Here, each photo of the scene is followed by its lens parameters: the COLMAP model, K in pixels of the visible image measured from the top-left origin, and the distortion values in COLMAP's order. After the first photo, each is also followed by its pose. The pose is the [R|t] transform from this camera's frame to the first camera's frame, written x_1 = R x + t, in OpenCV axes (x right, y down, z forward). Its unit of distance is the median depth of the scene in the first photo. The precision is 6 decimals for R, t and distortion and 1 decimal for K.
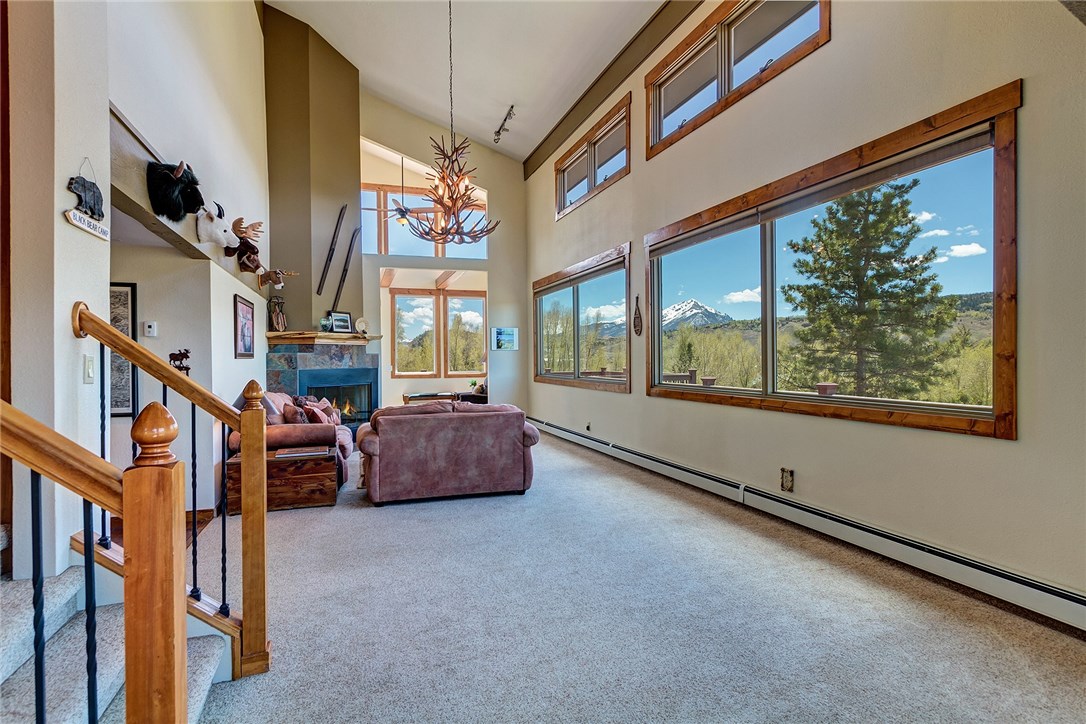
lens RADIAL K [[543.7, 0, 539.4], [0, 543.7, 361.4], [0, 0, 1]] dist [0.005617, -0.000957]
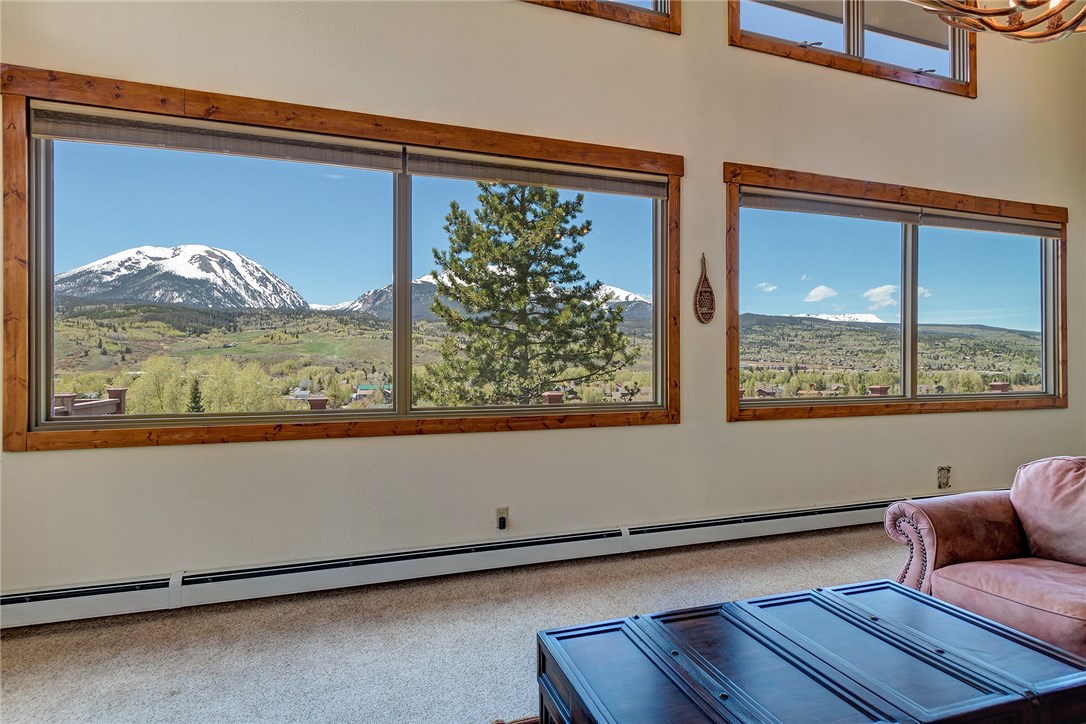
lens RADIAL K [[543.7, 0, 533.1], [0, 543.7, 358.7], [0, 0, 1]] dist [0.005617, -0.000957]
pose [[0.021310, 0.007001, 0.999748, -0.327970], [0.005217, 0.999961, -0.007114, -0.004596], [-0.999759, 0.005367, 0.021273, 0.931431]]
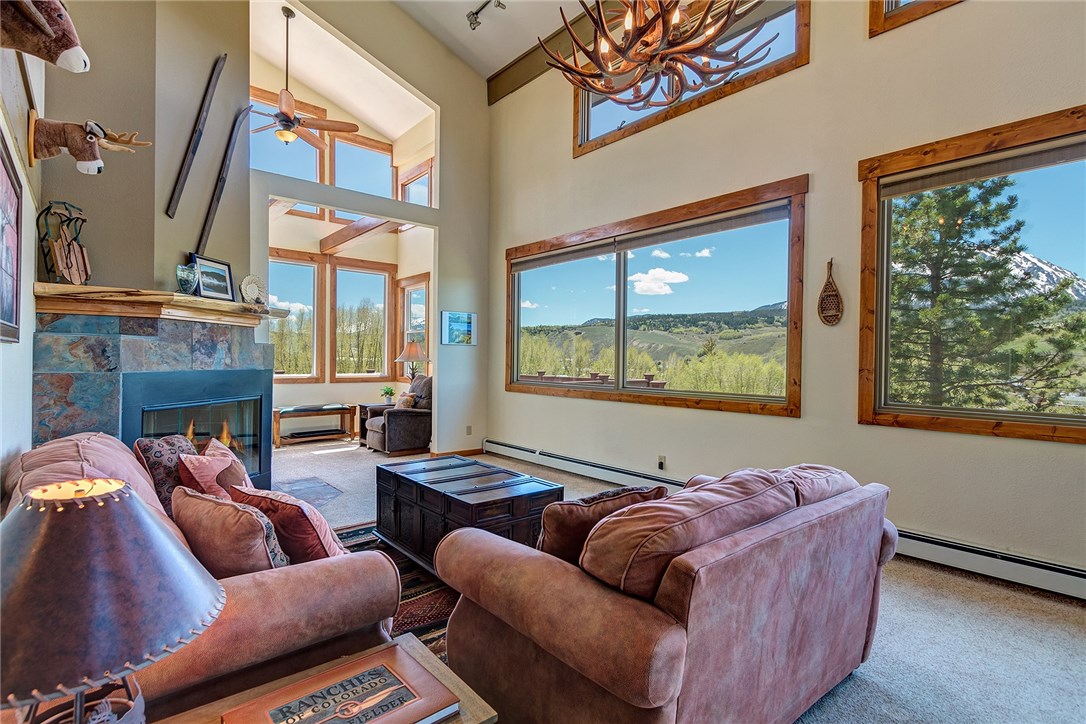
lens RADIAL K [[515.8, 0, 538.3], [0, 515.8, 362.9], [0, 0, 1]] dist [-0.000222, -0.001224]
pose [[0.929917, 0.017656, 0.367345, -0.269114], [-0.018363, 0.999830, -0.001570, 0.001392], [-0.367311, -0.005285, 0.930083, 0.459073]]
